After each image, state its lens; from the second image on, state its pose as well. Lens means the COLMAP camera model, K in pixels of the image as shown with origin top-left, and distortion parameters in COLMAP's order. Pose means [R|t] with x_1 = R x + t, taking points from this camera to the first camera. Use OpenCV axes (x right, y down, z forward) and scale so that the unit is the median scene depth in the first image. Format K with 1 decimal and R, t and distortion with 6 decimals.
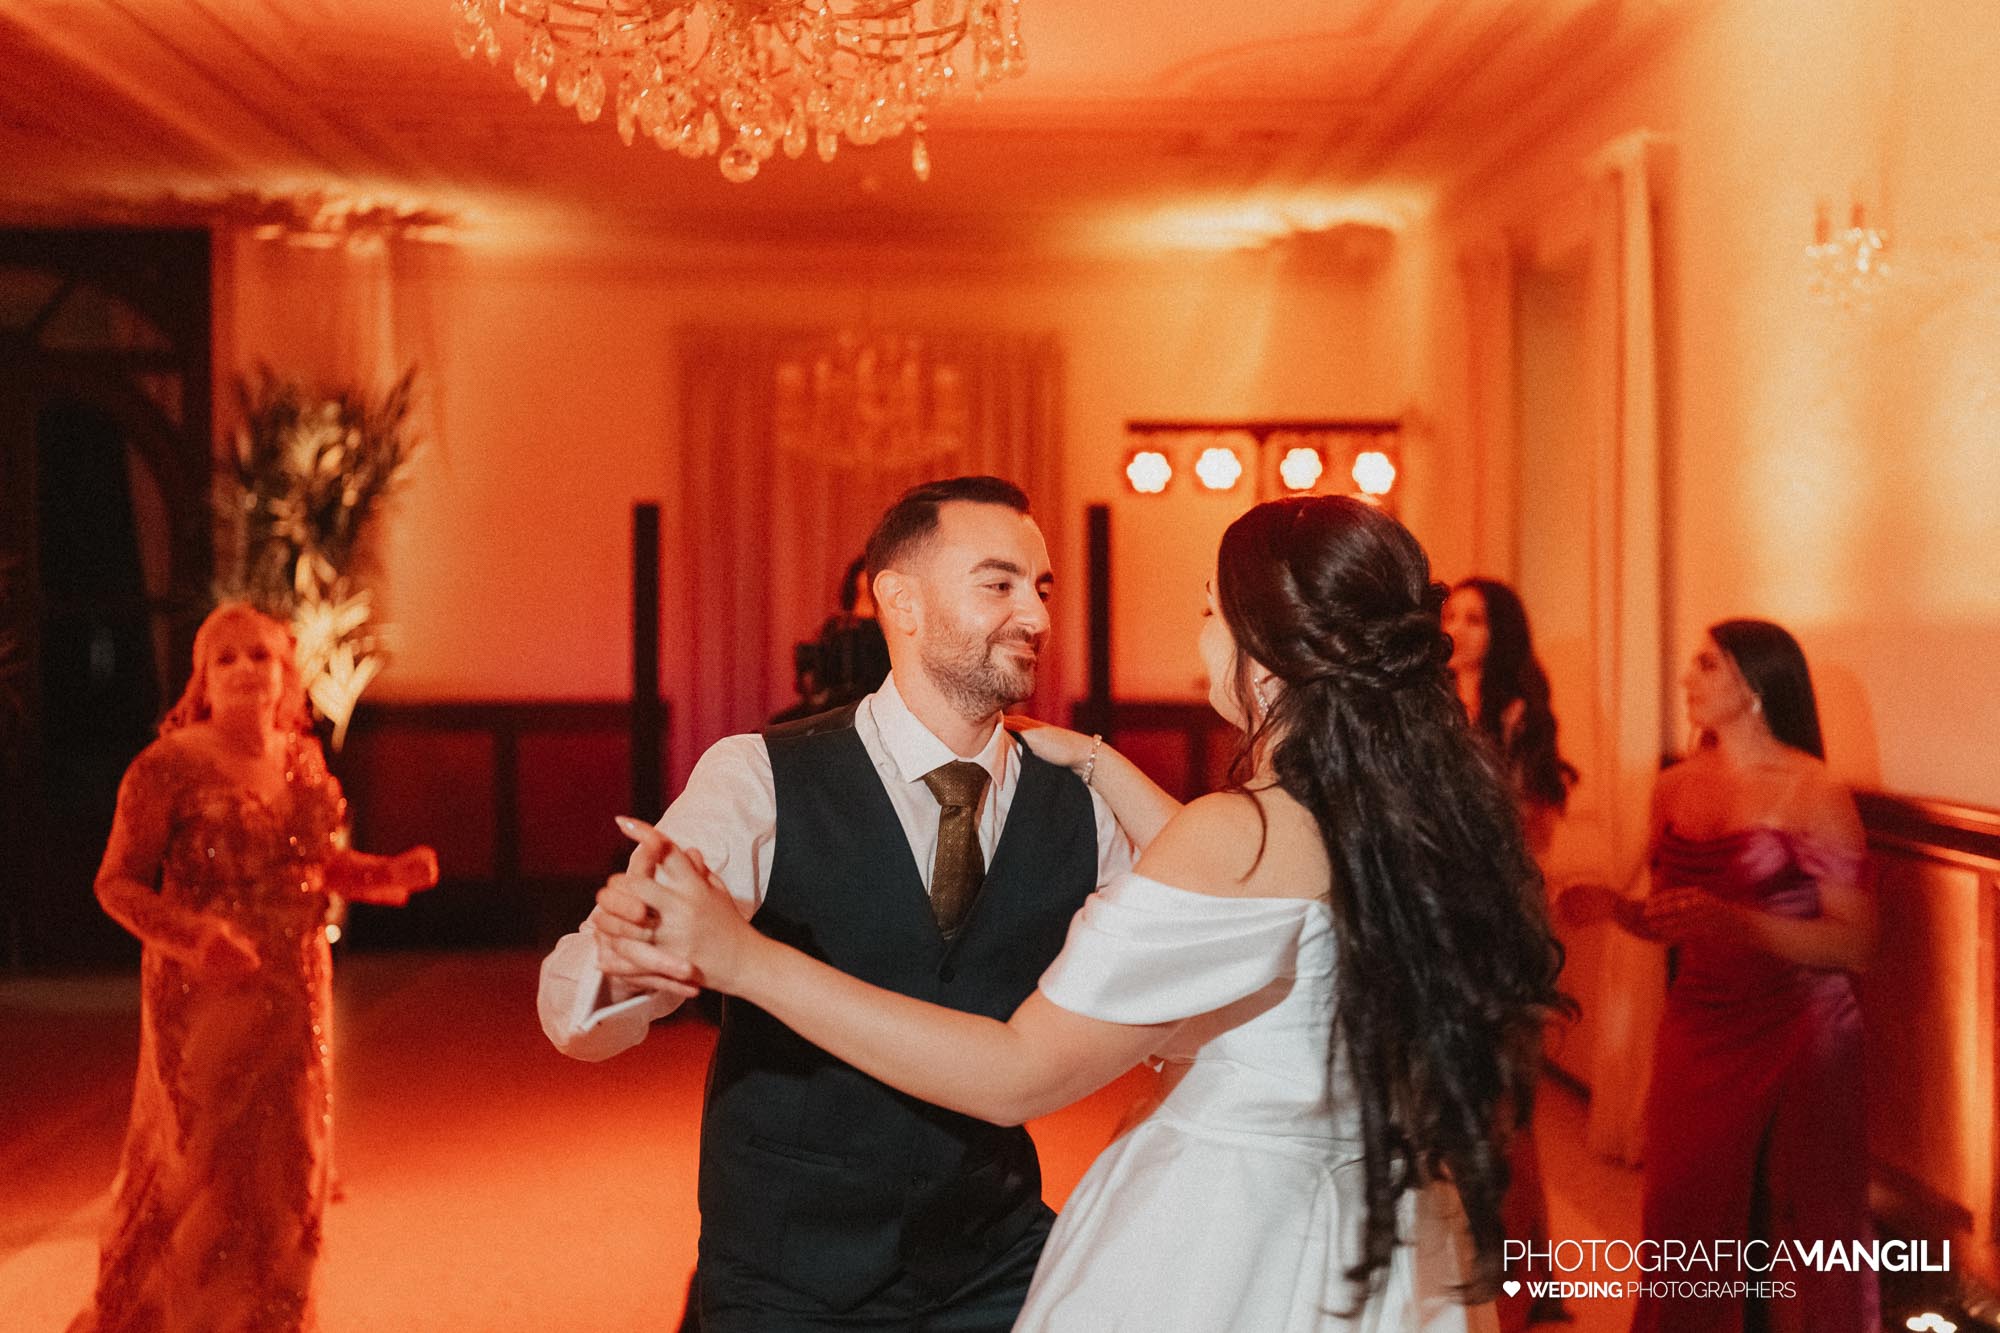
lens RADIAL K [[2122.3, 0, 1044.6], [0, 2122.3, 639.8], [0, 0, 1]] dist [0.012594, 0.000000]
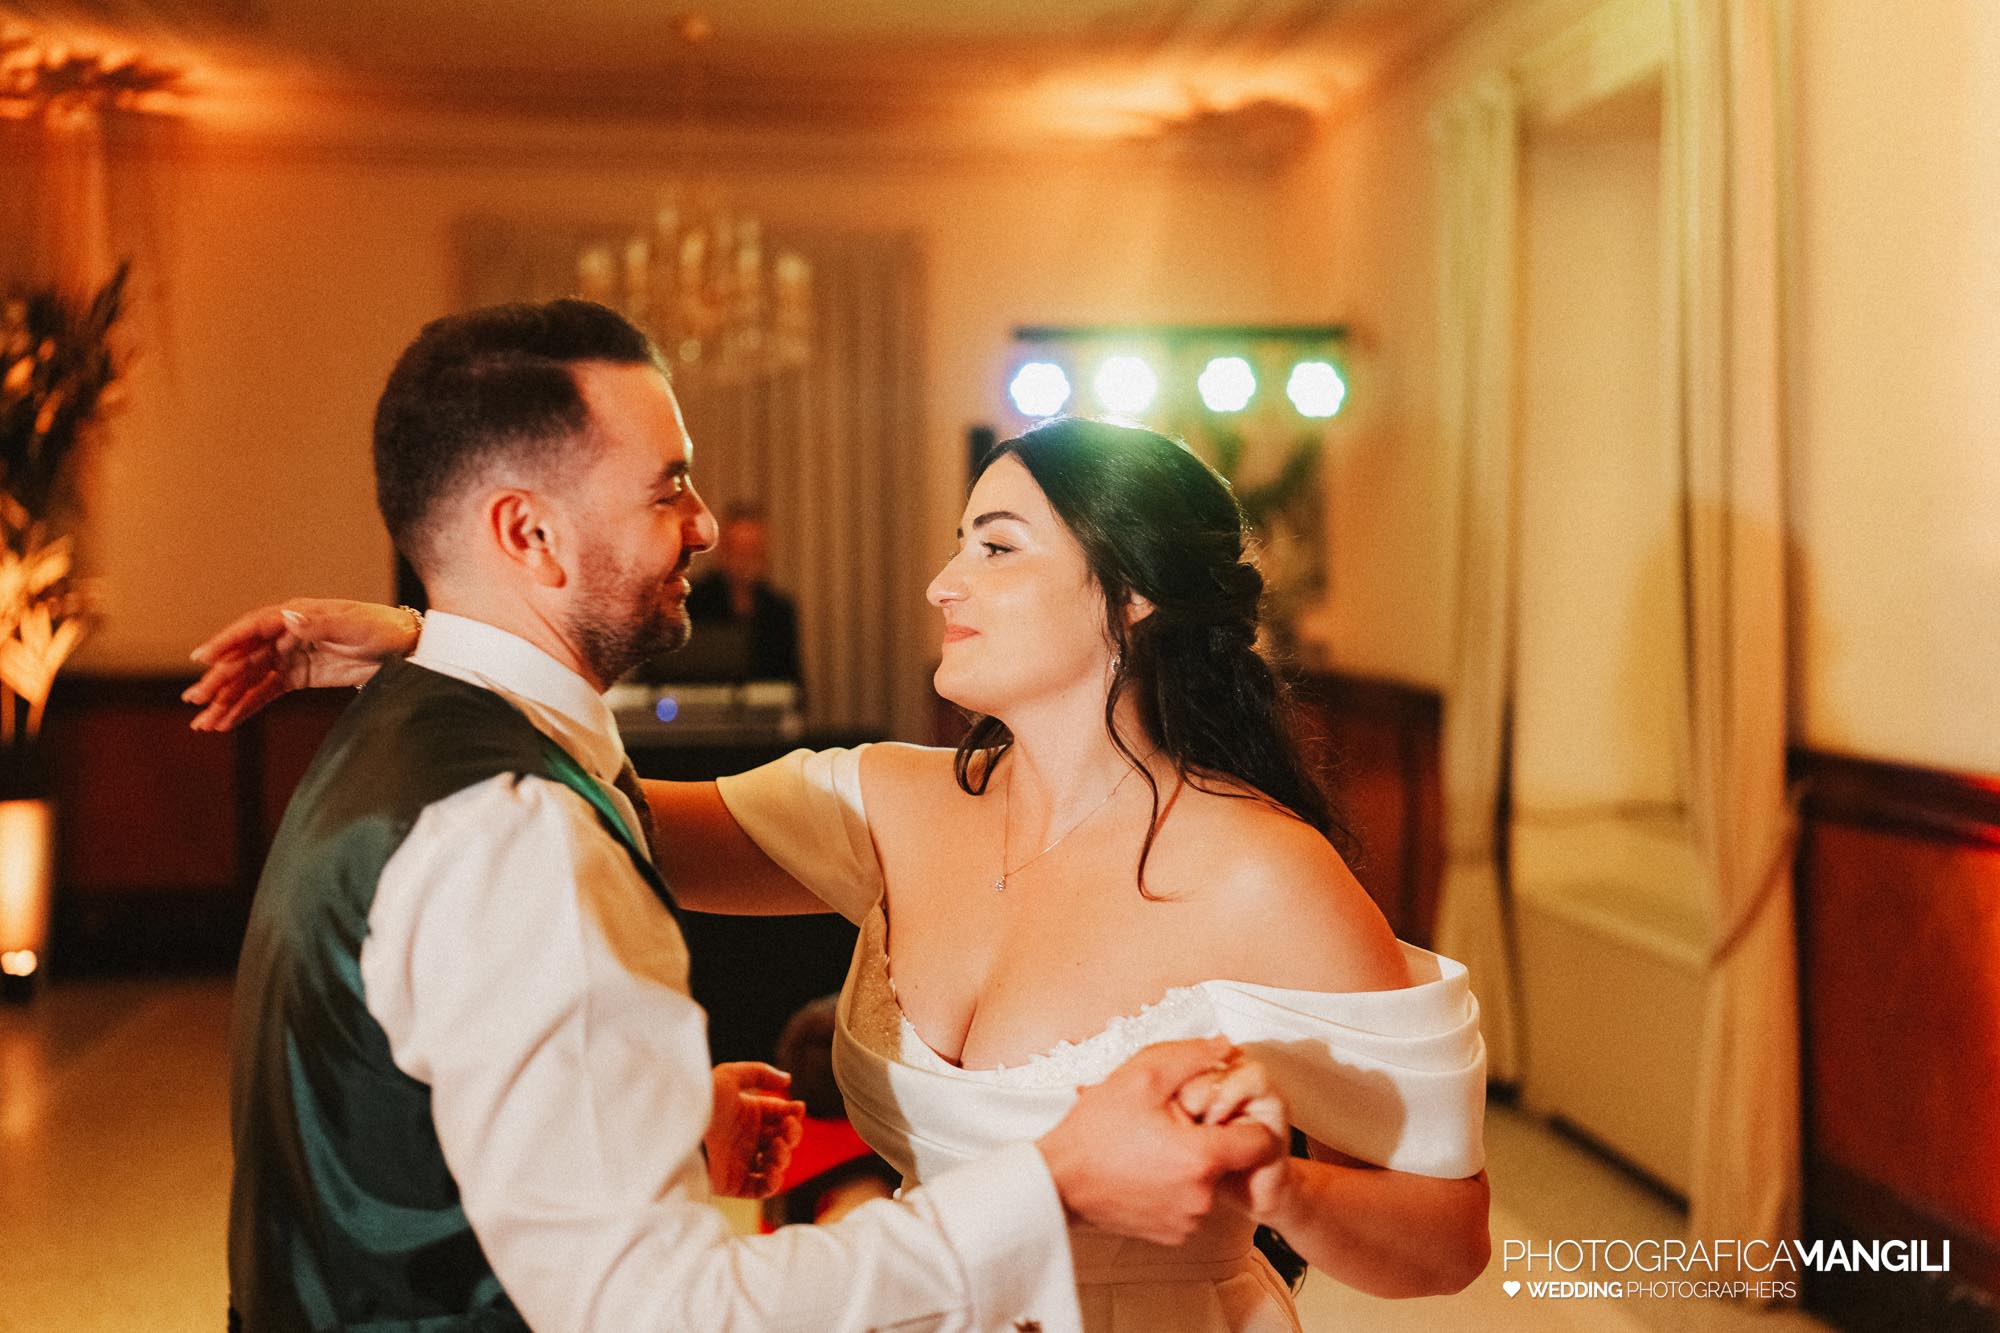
lens RADIAL K [[2122.3, 0, 989.5], [0, 2122.3, 580.1], [0, 0, 1]] dist [0.012594, 0.000000]
pose [[0.998046, -0.002998, 0.062417, -0.019648], [0.003505, 0.999962, -0.008002, 0.000698], [-0.062390, 0.008205, 0.998018, 0.171416]]
